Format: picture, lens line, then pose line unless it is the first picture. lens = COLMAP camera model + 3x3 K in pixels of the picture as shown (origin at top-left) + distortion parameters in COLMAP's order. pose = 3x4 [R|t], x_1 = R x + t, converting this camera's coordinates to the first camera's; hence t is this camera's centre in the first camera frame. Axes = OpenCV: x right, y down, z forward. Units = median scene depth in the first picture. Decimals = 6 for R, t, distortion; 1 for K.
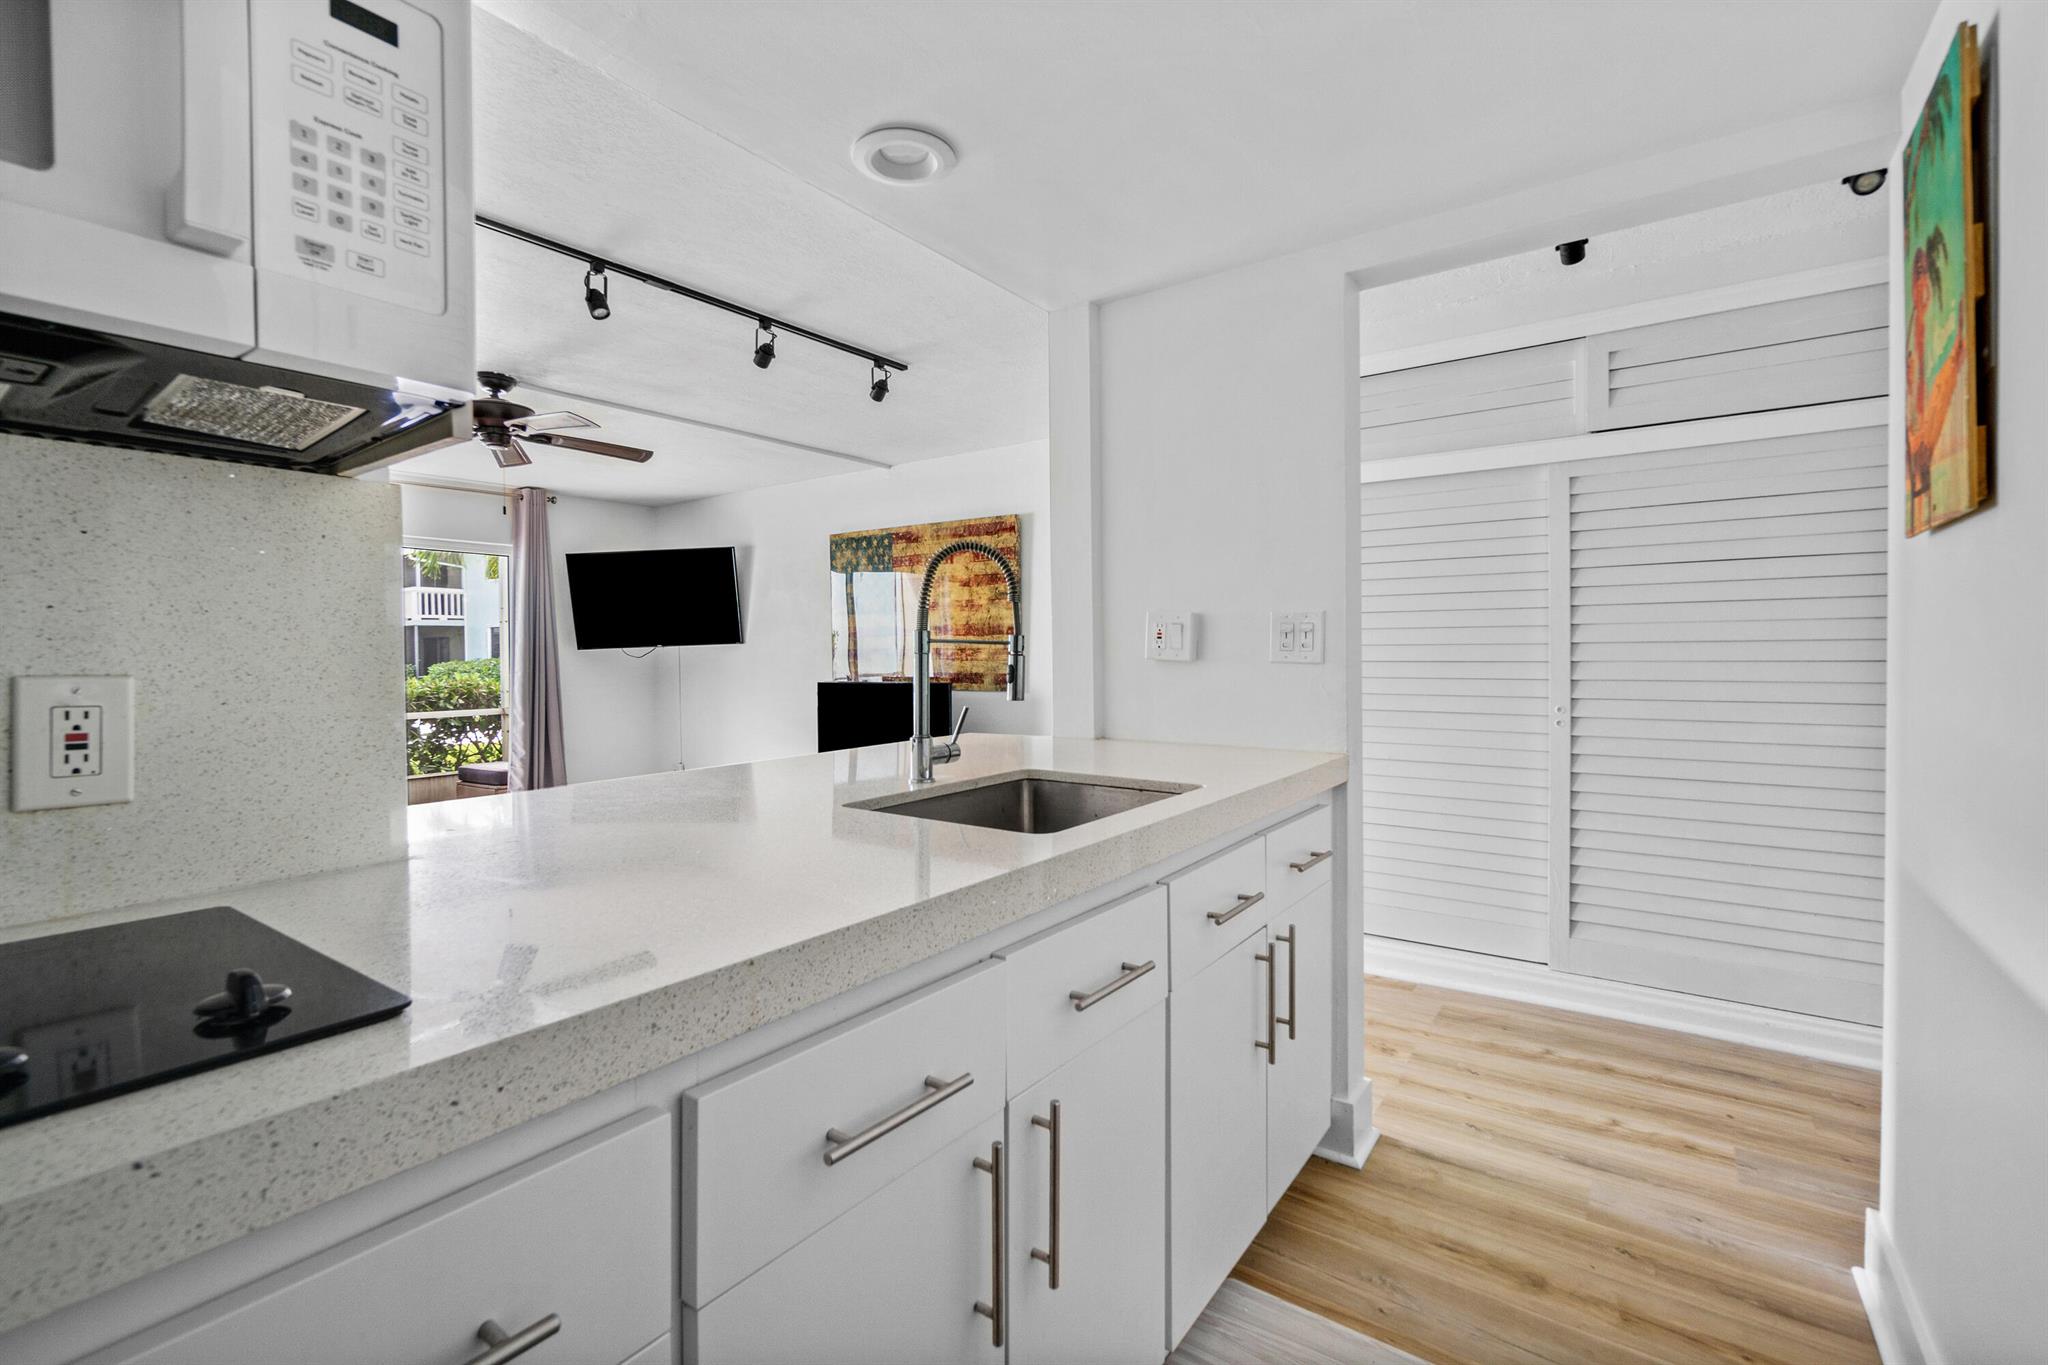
lens RADIAL K [[903.4, 0, 1034.7], [0, 903.4, 681.3], [0, 0, 1]] dist [-0.003486, 0.002352]
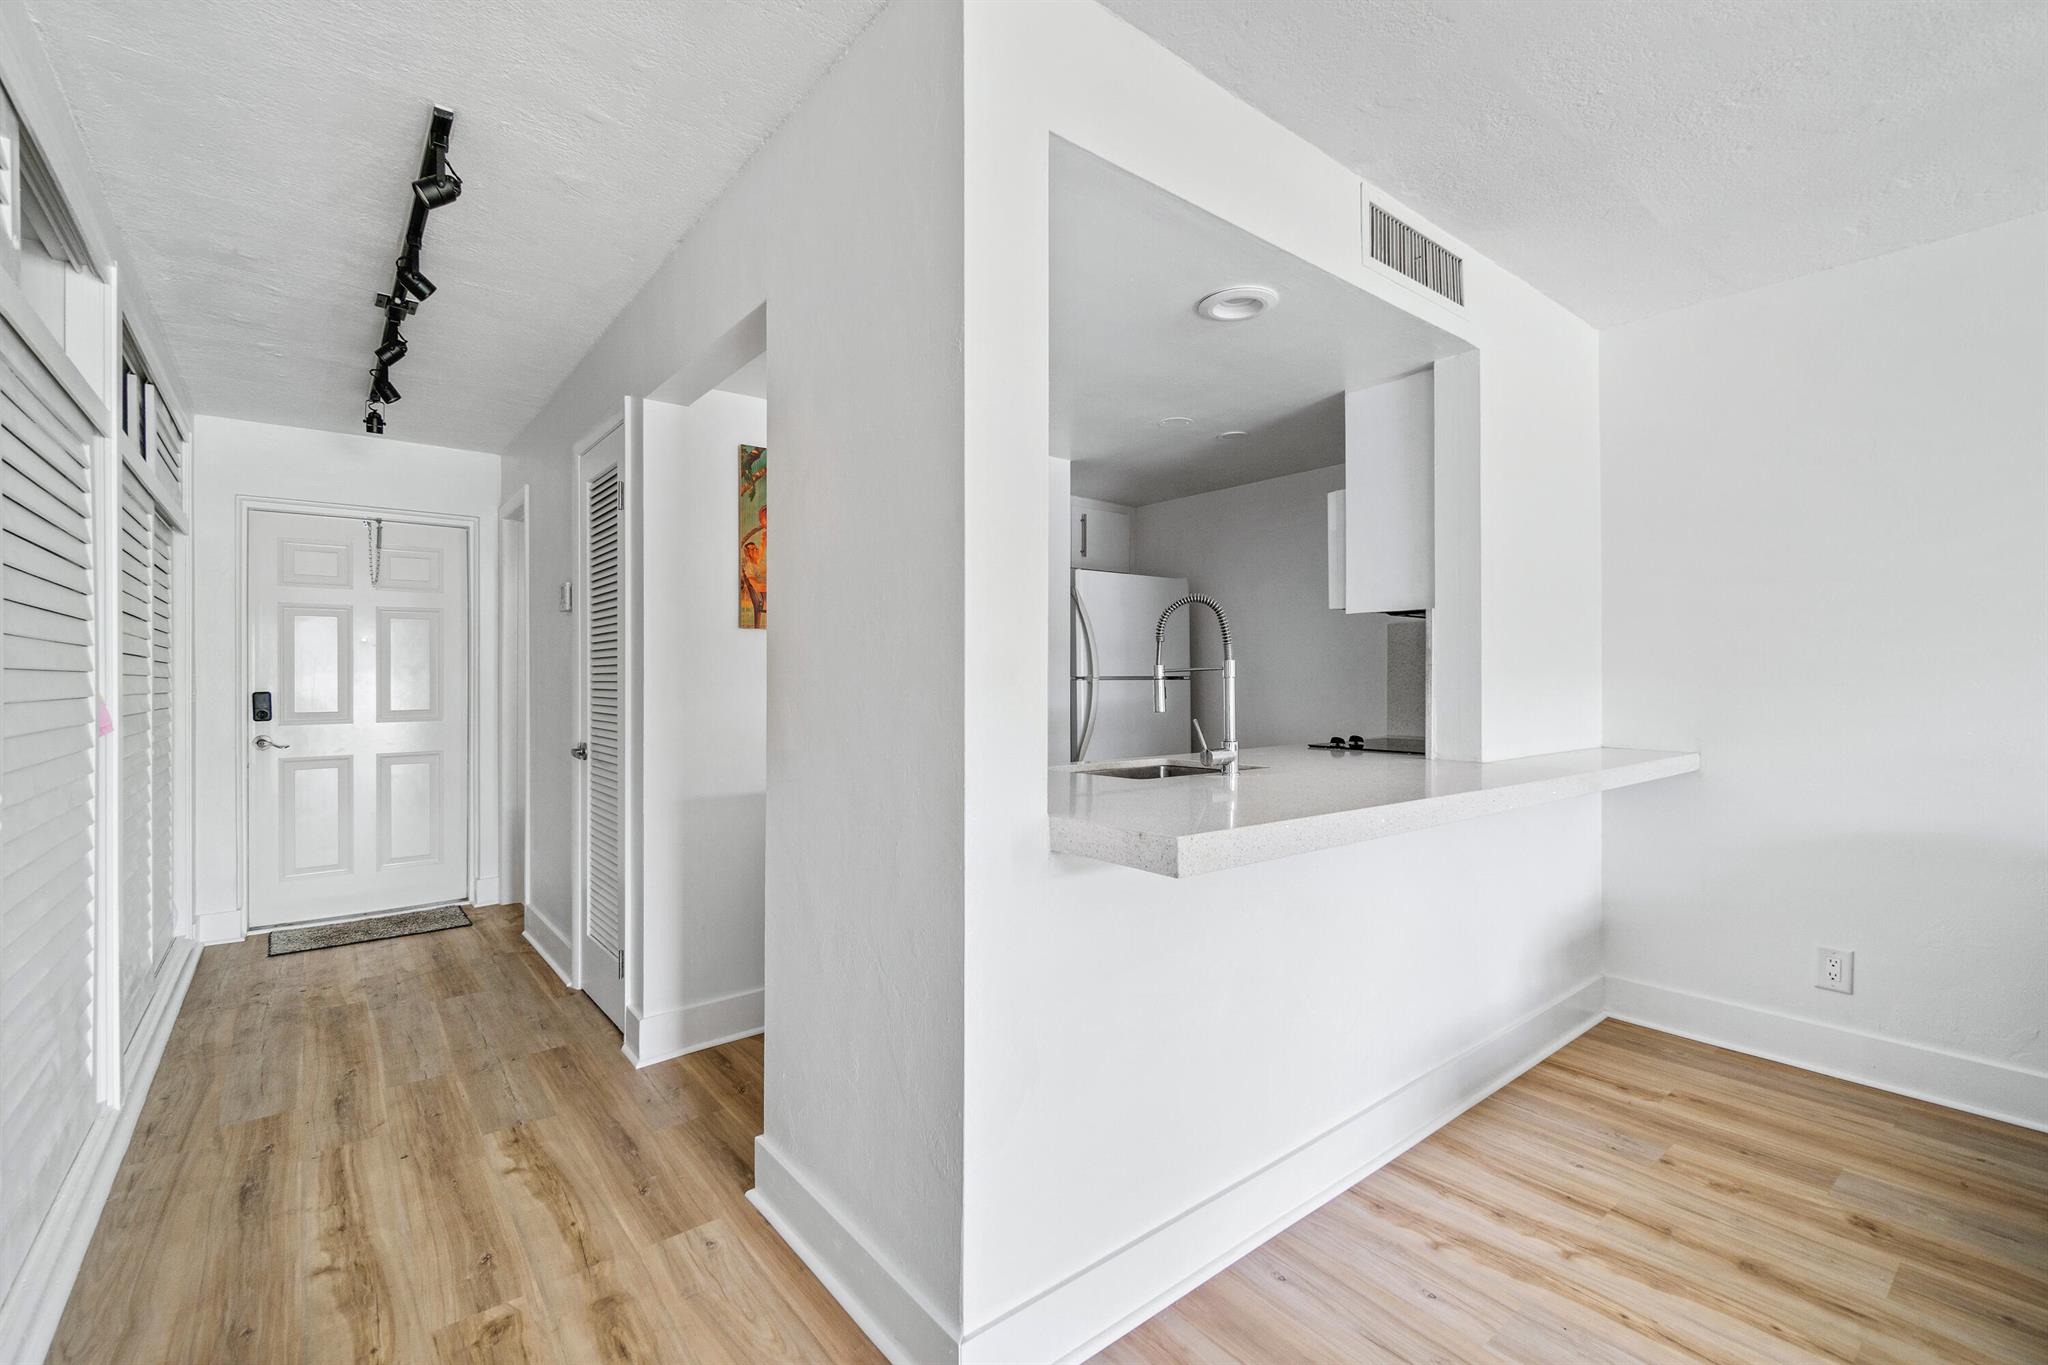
lens RADIAL K [[903.4, 0, 1036.4], [0, 903.4, 675.6], [0, 0, 1]] dist [-0.003486, 0.002352]
pose [[-0.961494, 0.012544, 0.274539, -0.077047], [0.019670, 0.999537, 0.023221, -0.024083], [-0.274120, 0.027727, -0.961296, 0.791113]]
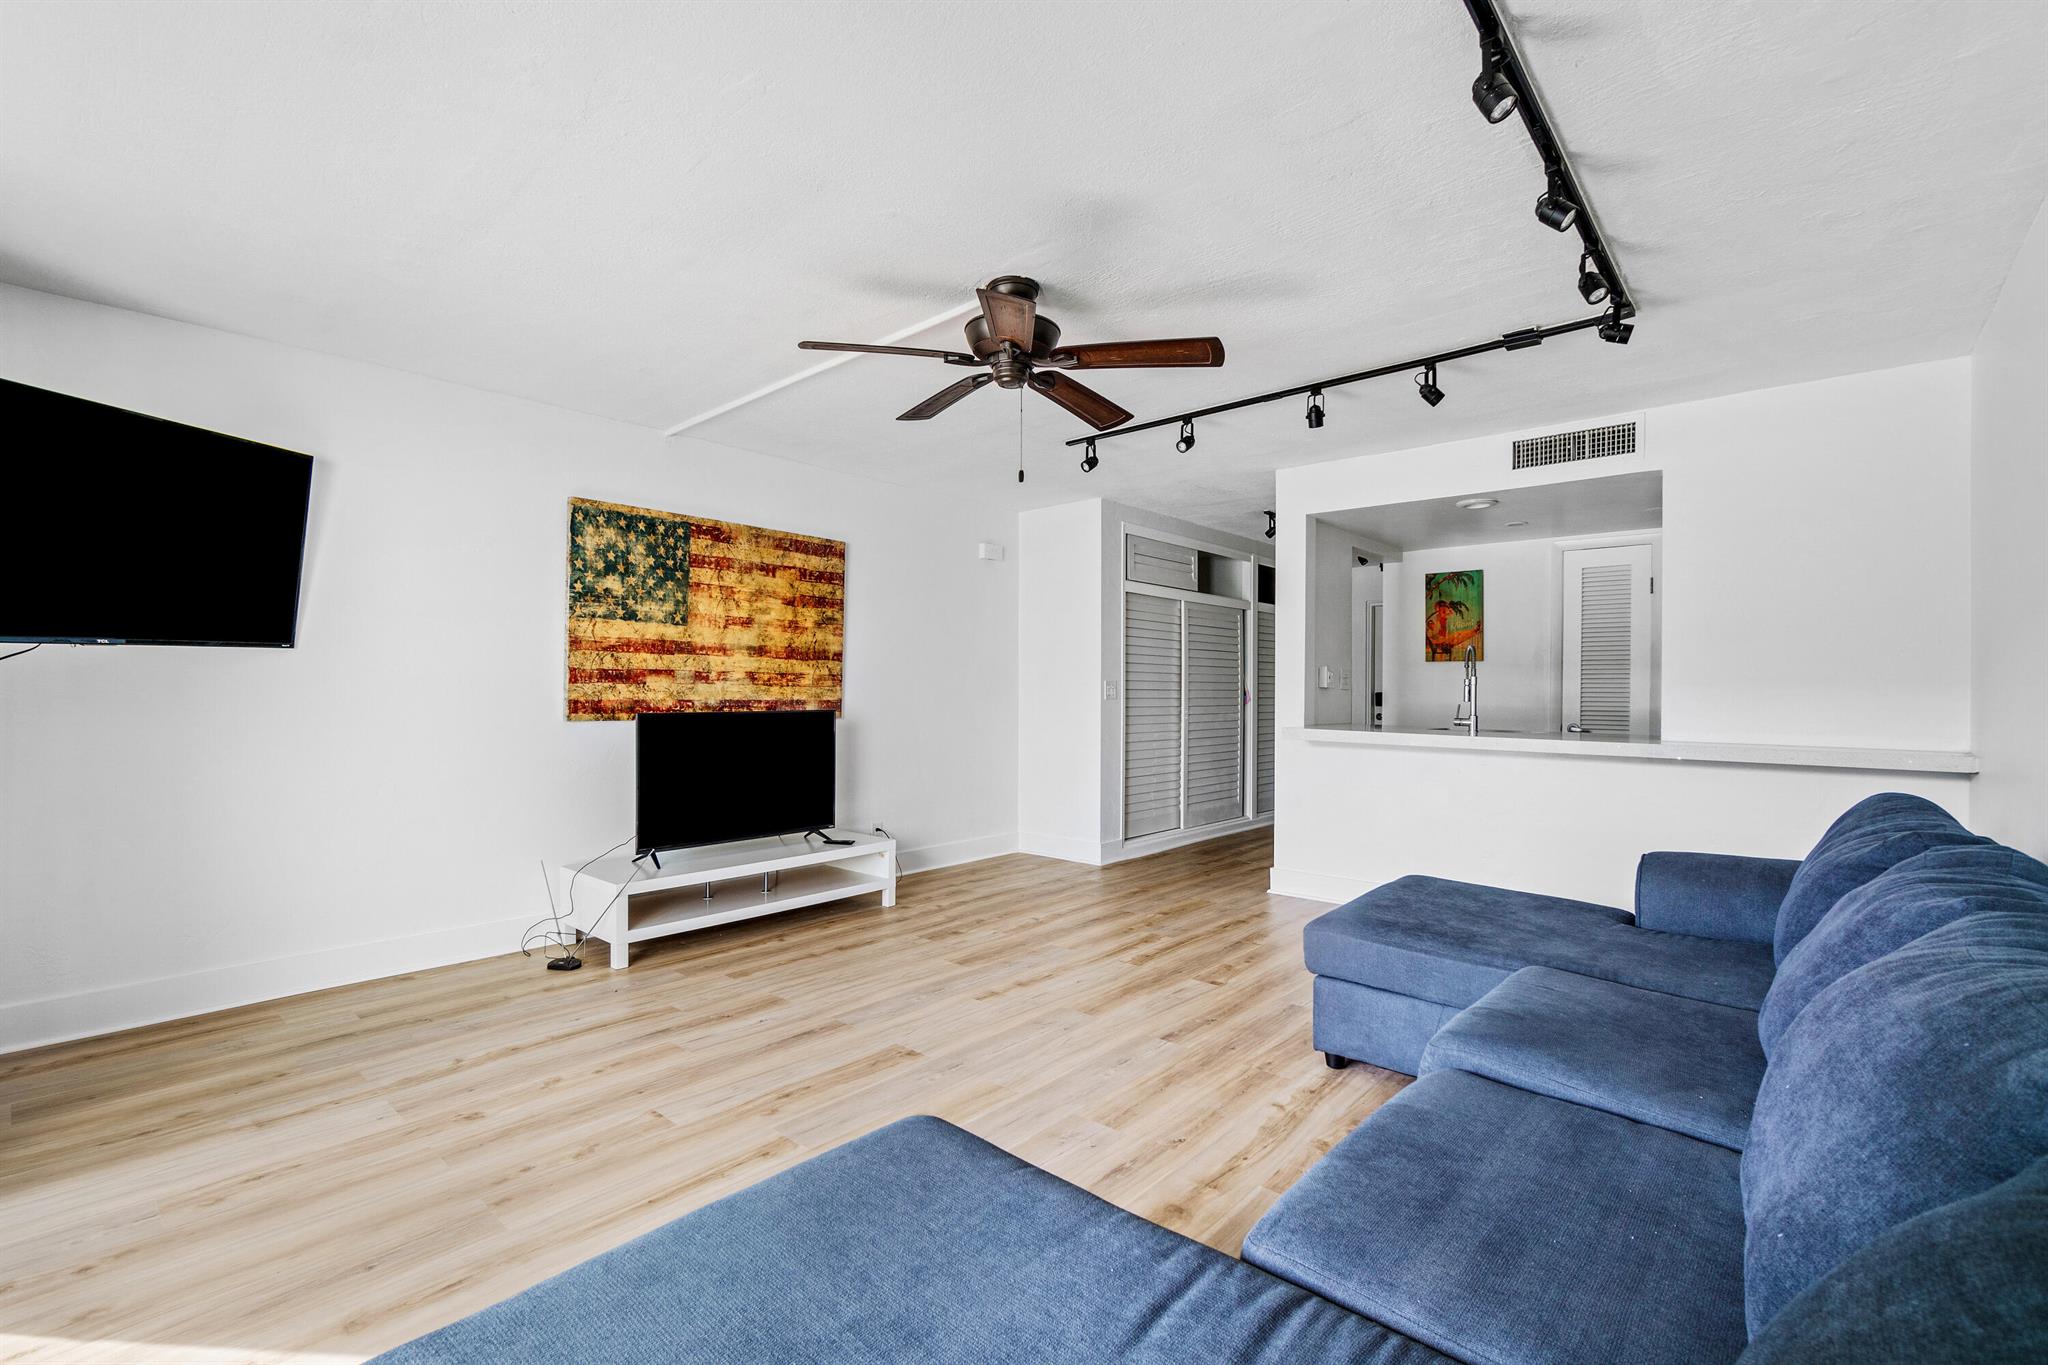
lens RADIAL K [[903.4, 0, 1003.4], [0, 903.4, 685.1], [0, 0, 1]] dist [-0.003486, 0.002352]
pose [[0.117280, 0.012661, 0.993018, -0.990237], [0.020871, 0.999666, -0.015211, -0.006269], [-0.992880, 0.022509, 0.116977, 0.704168]]
